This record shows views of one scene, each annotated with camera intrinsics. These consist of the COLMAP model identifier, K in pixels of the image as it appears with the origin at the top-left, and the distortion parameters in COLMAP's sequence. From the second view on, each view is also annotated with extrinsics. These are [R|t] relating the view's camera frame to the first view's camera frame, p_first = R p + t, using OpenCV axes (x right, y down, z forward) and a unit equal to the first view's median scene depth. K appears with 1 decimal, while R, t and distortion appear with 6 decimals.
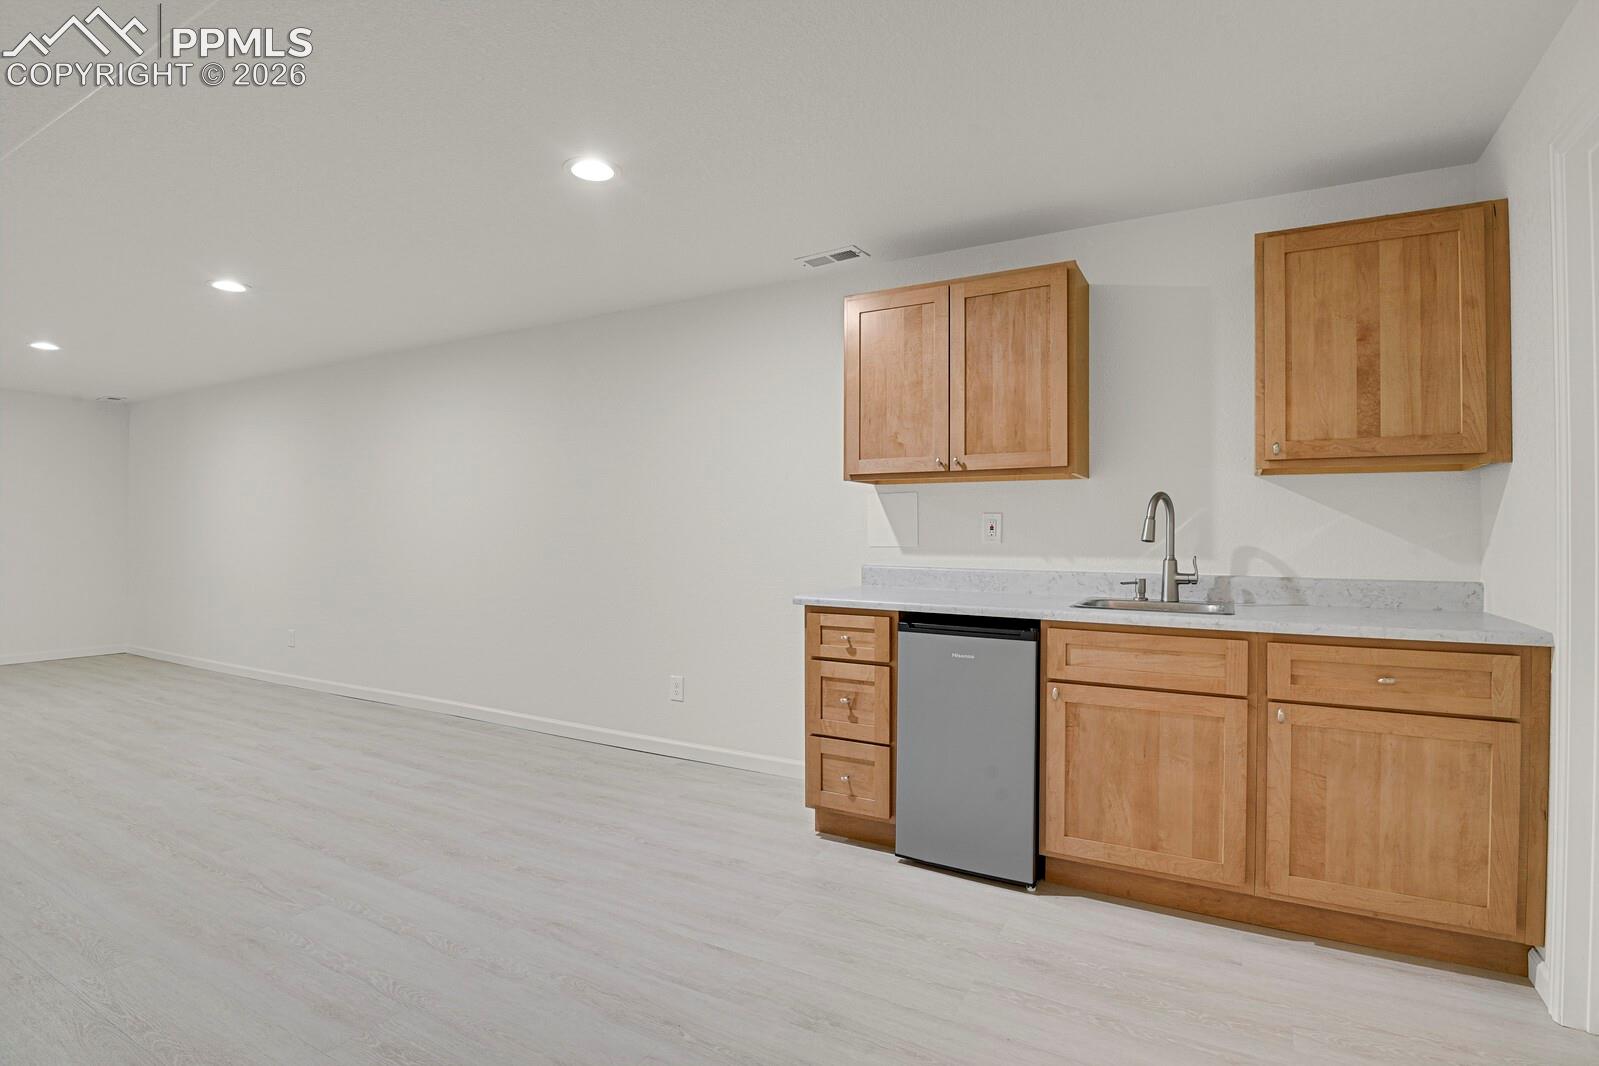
lens RADIAL K [[786.6, 0, 799.5], [0, 786.6, 533.0], [0, 0, 1]] dist [-0.029251, -0.001352]
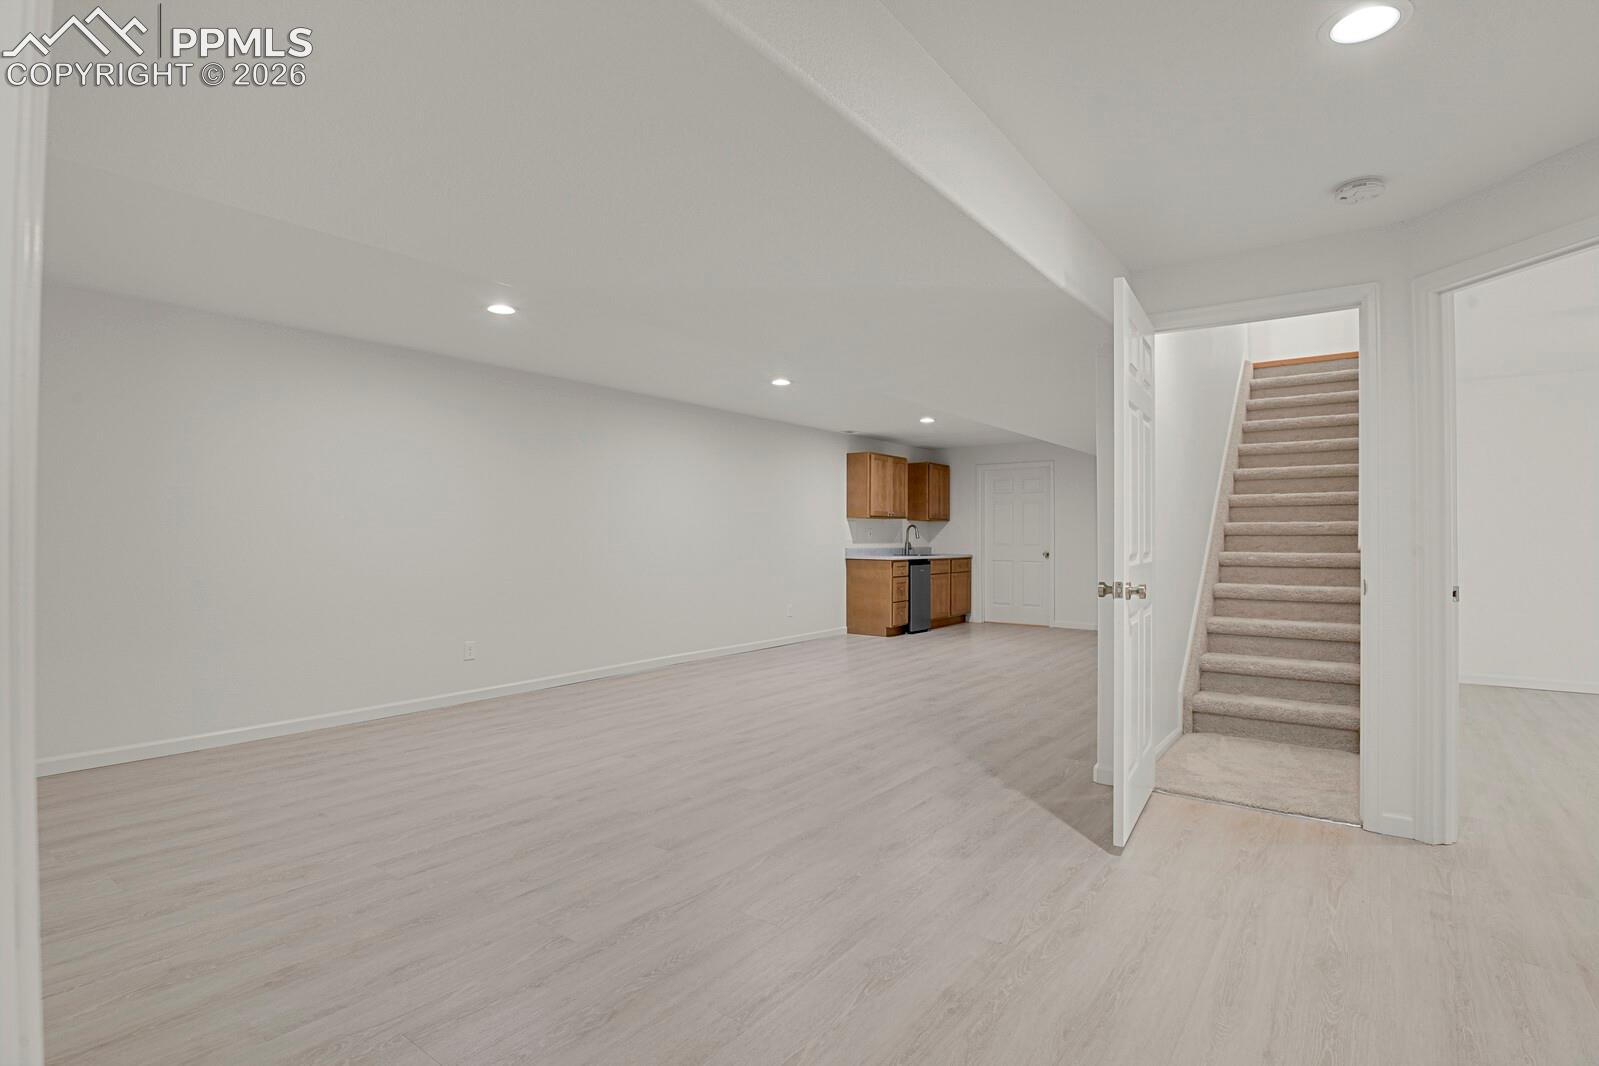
lens RADIAL K [[786.6, 0, 799.5], [0, 786.6, 533.0], [0, 0, 1]] dist [-0.029251, -0.001352]
pose [[0.122865, -0.001233, 0.992423, -3.241637], [-0.004670, 0.999987, 0.001820, -0.017258], [-0.992412, -0.004858, 0.122858, 1.052501]]
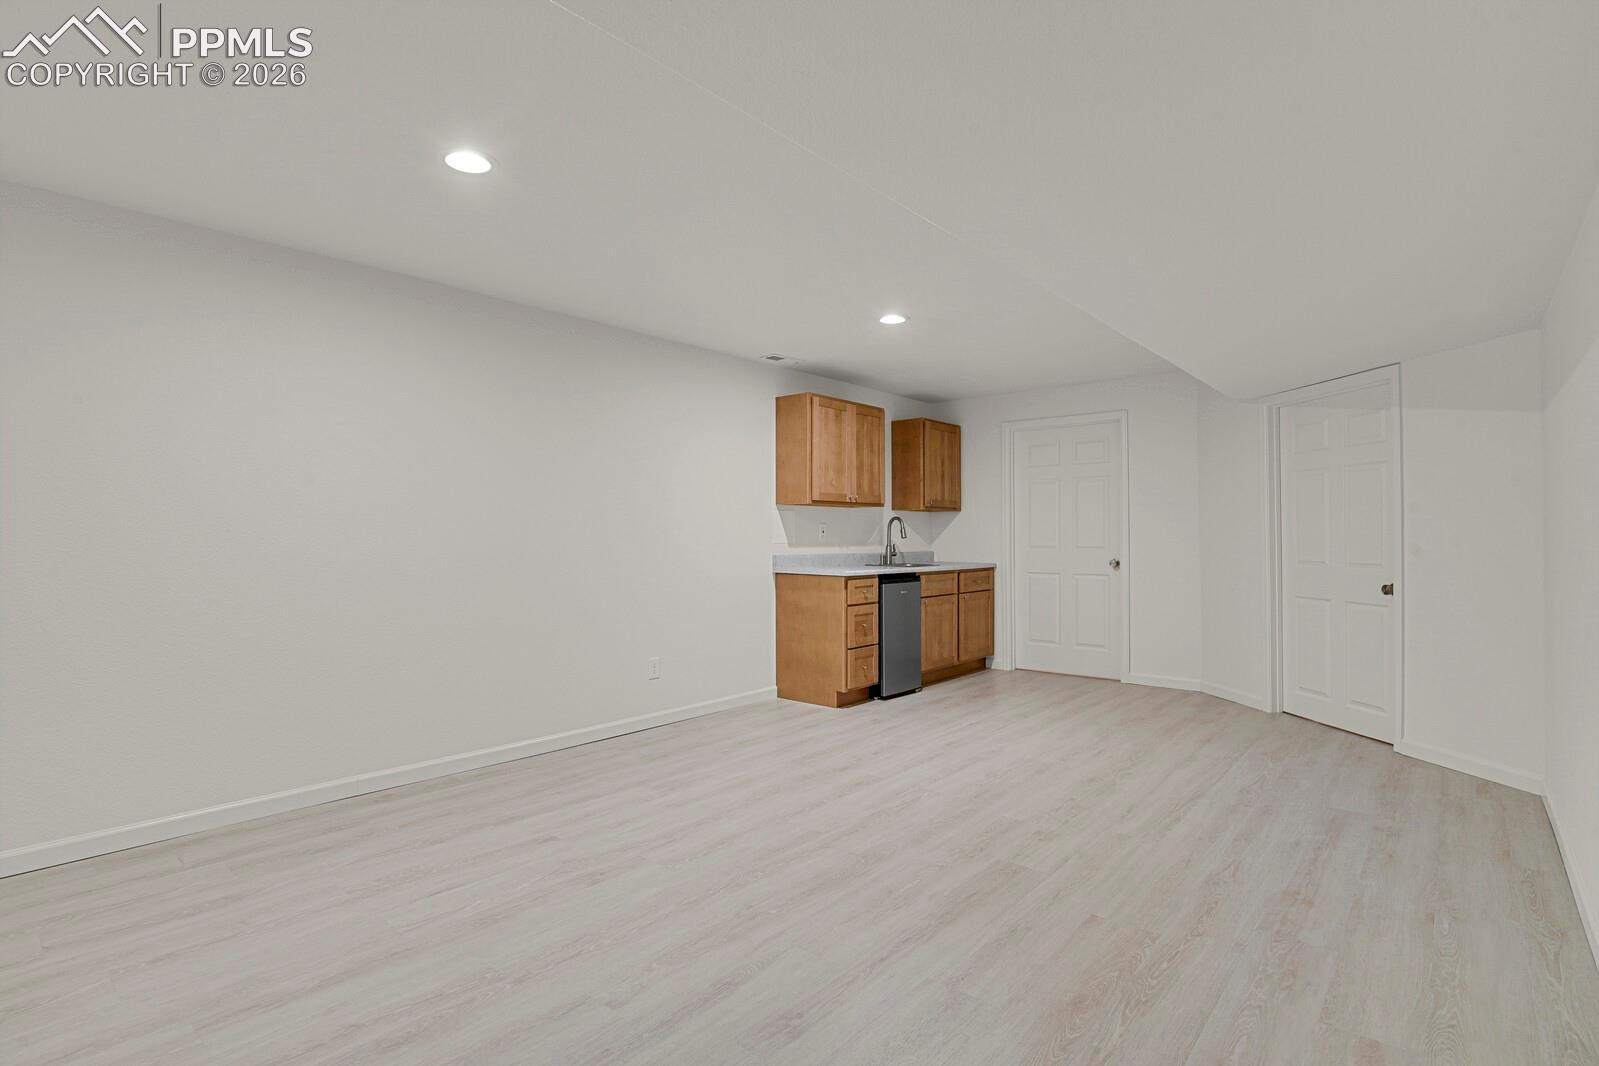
lens RADIAL K [[786.6, 0, 799.5], [0, 786.6, 533.0], [0, 0, 1]] dist [-0.029251, -0.001352]
pose [[0.186862, -0.002248, 0.982384, -1.851311], [0.000367, 0.999997, 0.002219, -0.008851], [-0.982386, -0.000054, 0.186862, 0.829741]]
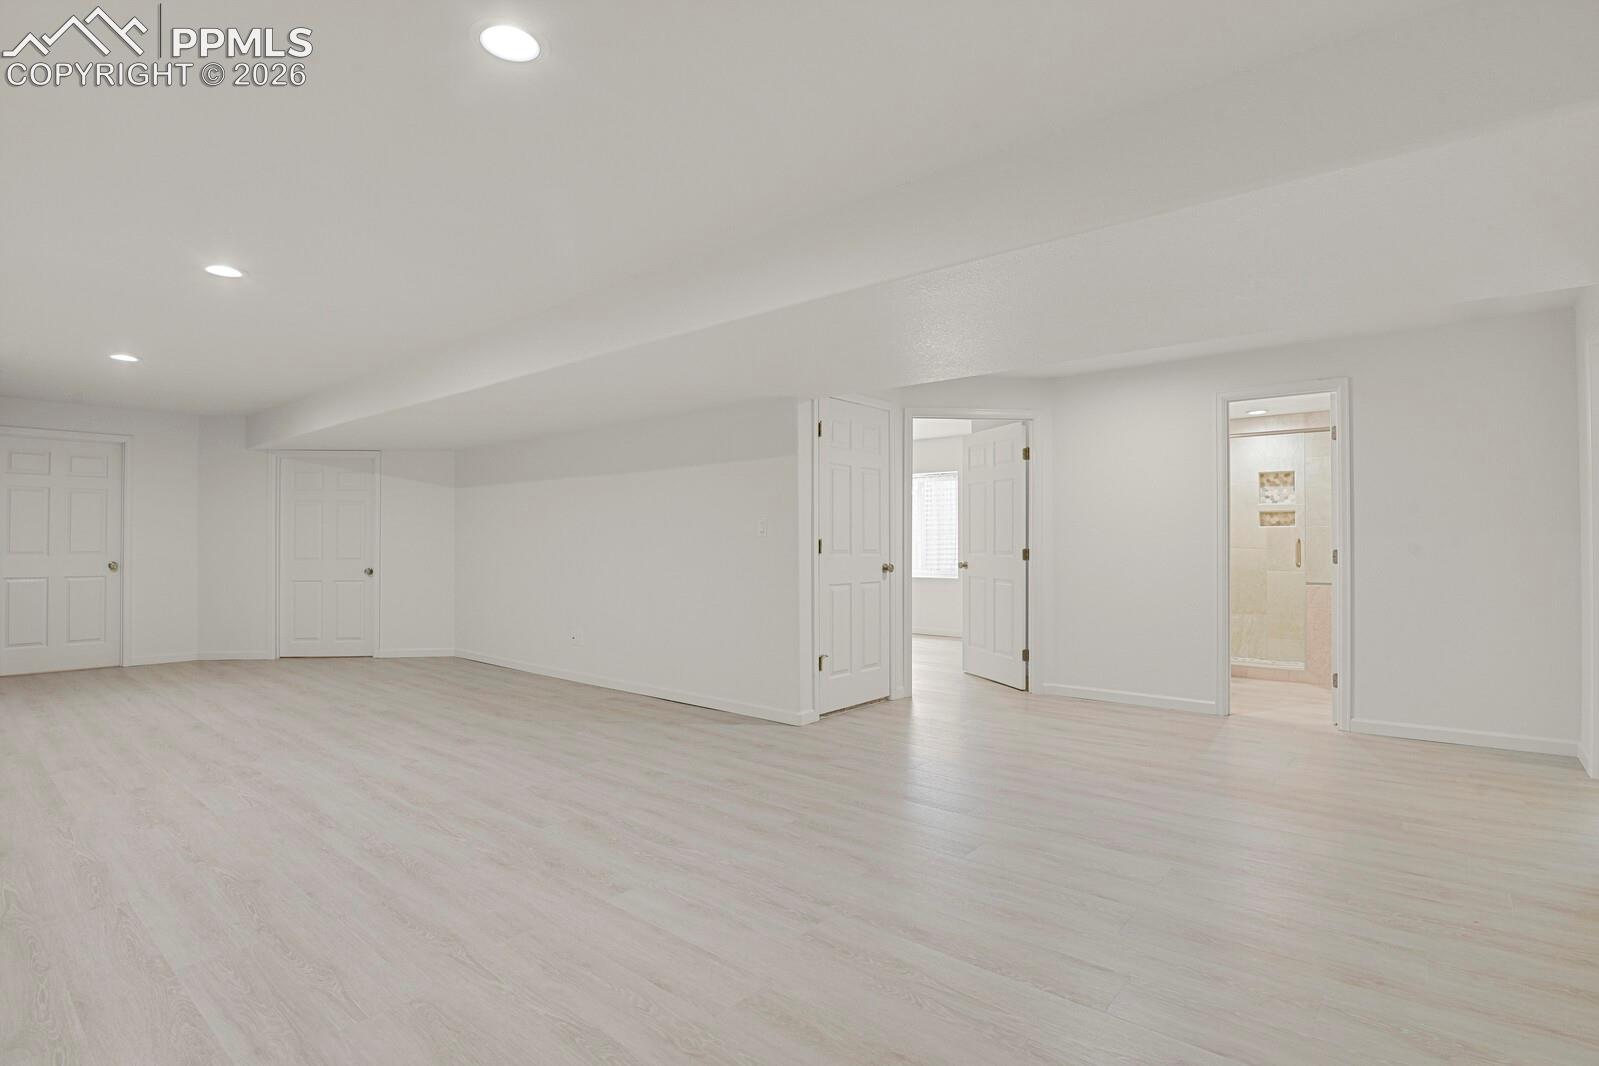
lens RADIAL K [[786.6, 0, 799.5], [0, 786.6, 533.0], [0, 0, 1]] dist [-0.029251, -0.001352]
pose [[-0.983357, -0.002422, 0.181665, -2.186244], [-0.004705, 0.999915, -0.012134, -0.005823], [-0.181621, -0.012787, -0.983286, 2.442387]]
